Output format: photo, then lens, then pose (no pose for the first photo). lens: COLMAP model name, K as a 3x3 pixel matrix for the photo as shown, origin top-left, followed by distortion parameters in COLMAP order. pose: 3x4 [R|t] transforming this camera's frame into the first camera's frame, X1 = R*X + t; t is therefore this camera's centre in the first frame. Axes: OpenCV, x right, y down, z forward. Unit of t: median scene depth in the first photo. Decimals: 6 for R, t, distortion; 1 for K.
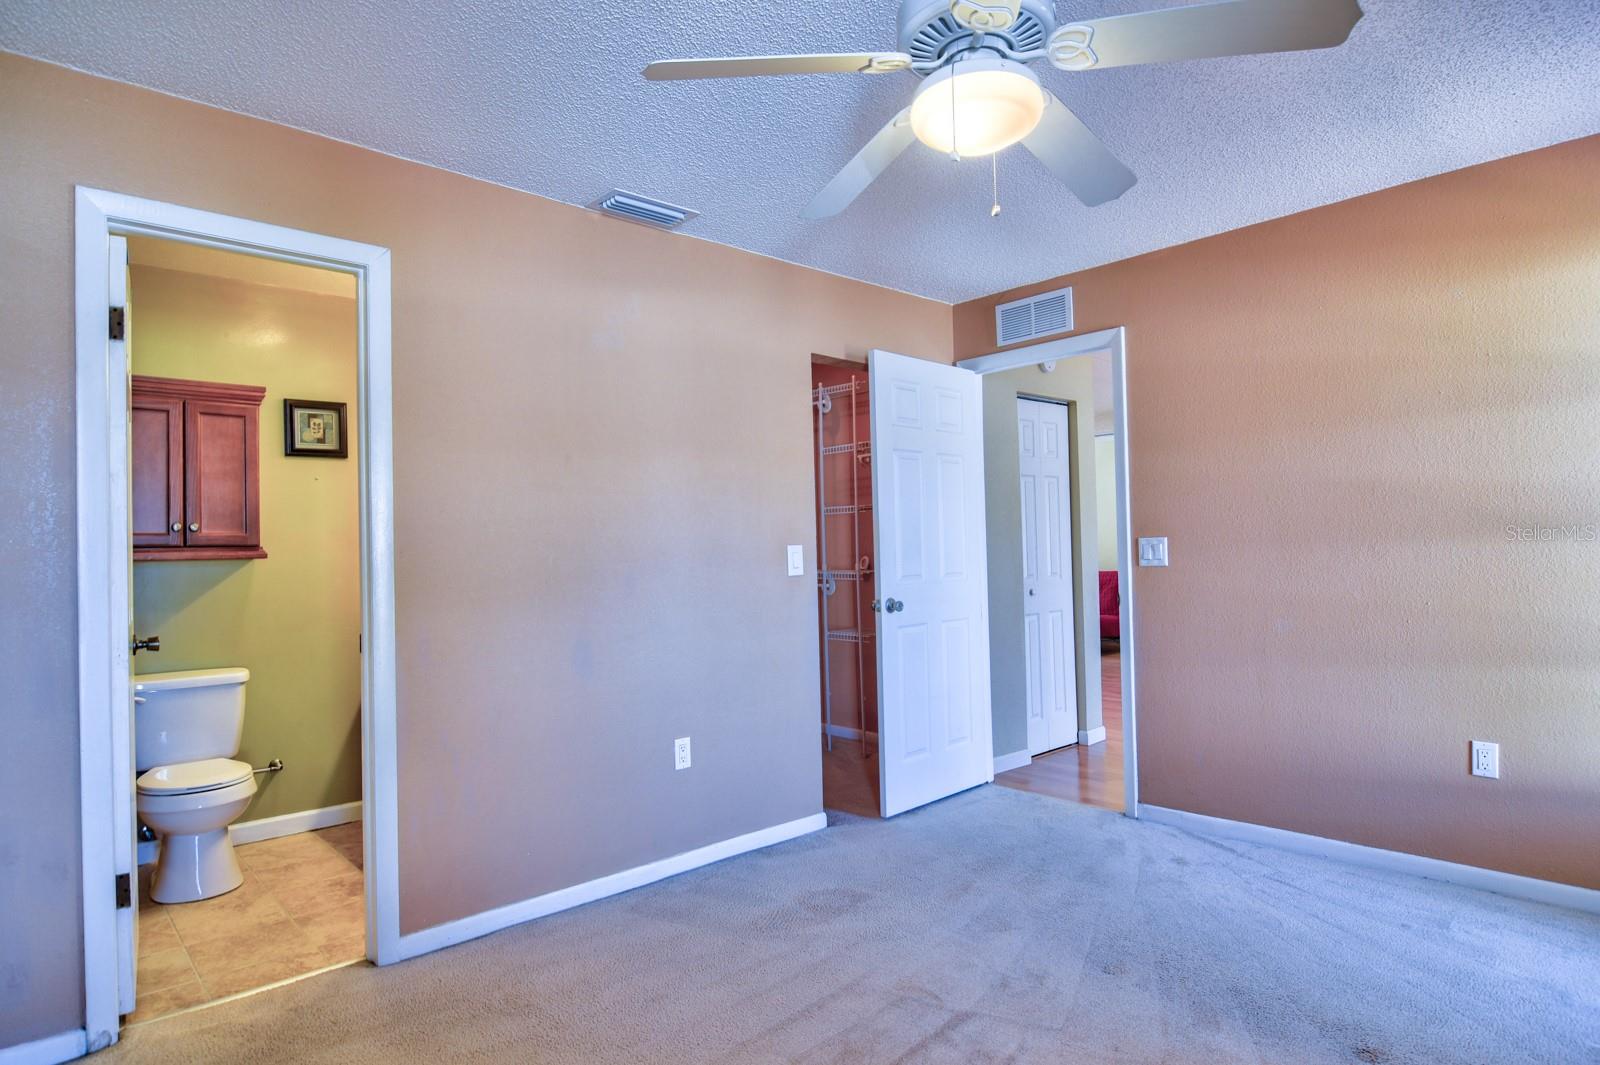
lens RADIAL K [[862.5, 0, 796.8], [0, 862.5, 535.1], [0, 0, 1]] dist [-0.006216, -0.003452]
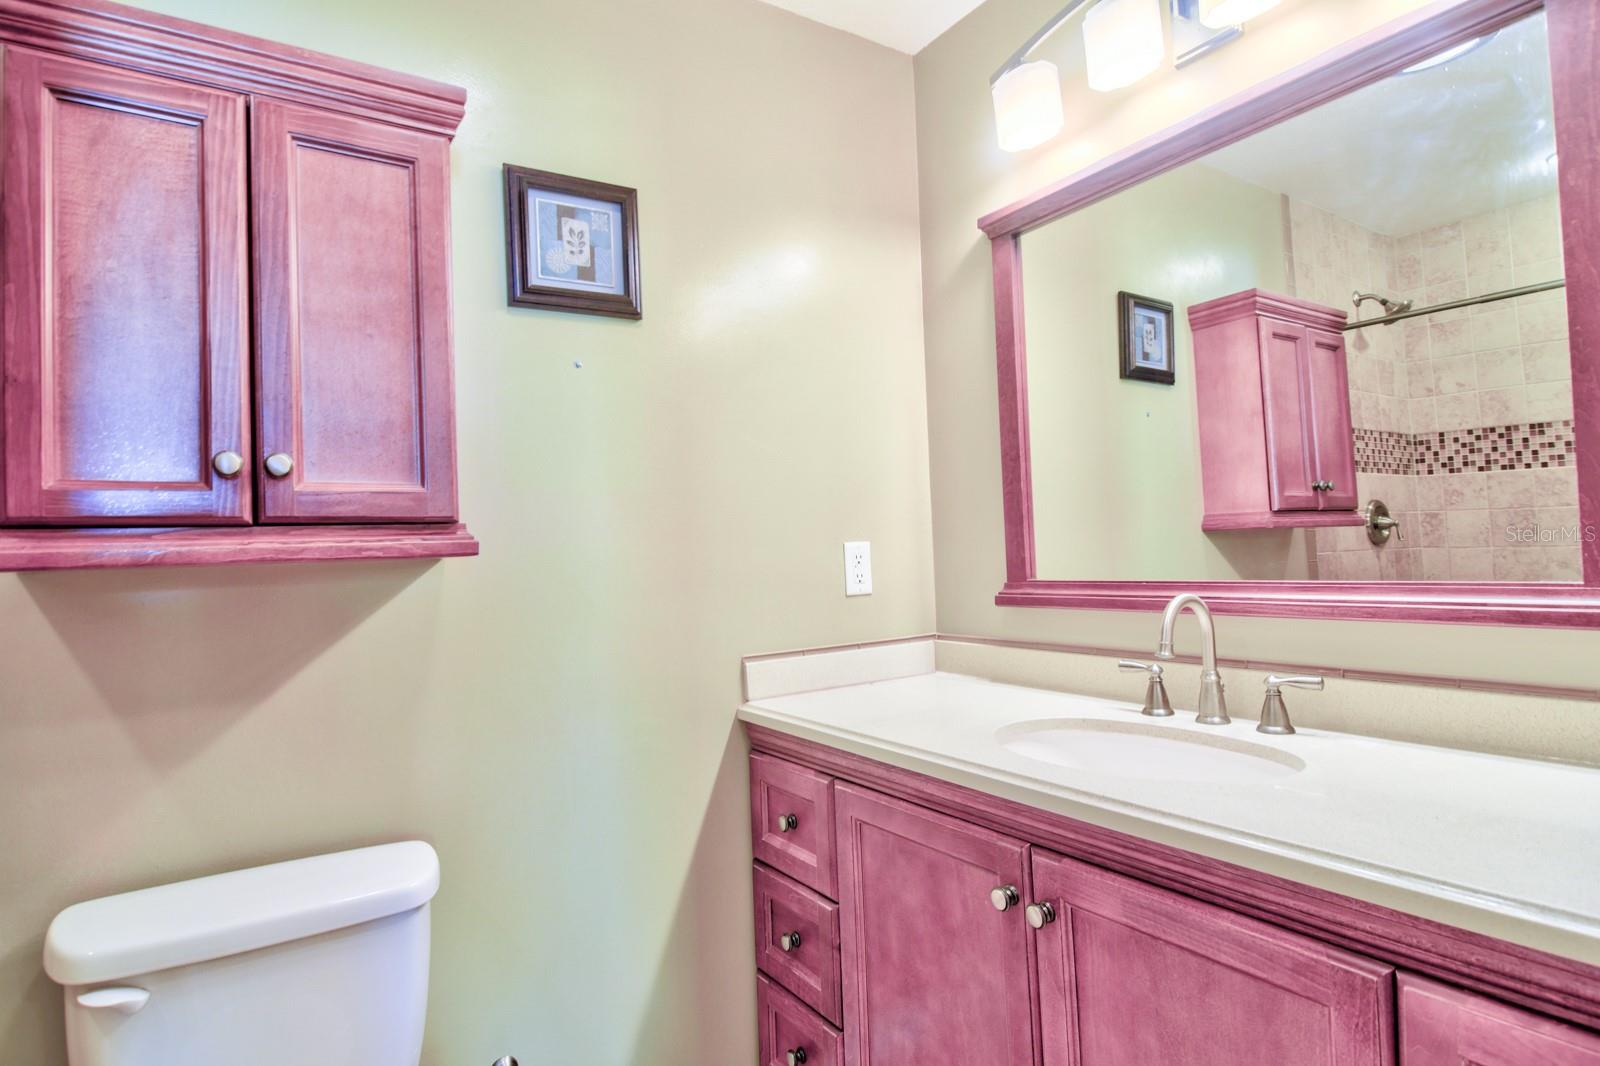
lens RADIAL K [[862.5, 0, 796.8], [0, 862.5, 535.6], [0, 0, 1]] dist [-0.006216, -0.003452]
pose [[0.983915, -0.012245, -0.178214, -0.426189], [0.014699, 0.999814, 0.012457, 0.016875], [0.178029, -0.014876, 0.983913, 0.678626]]
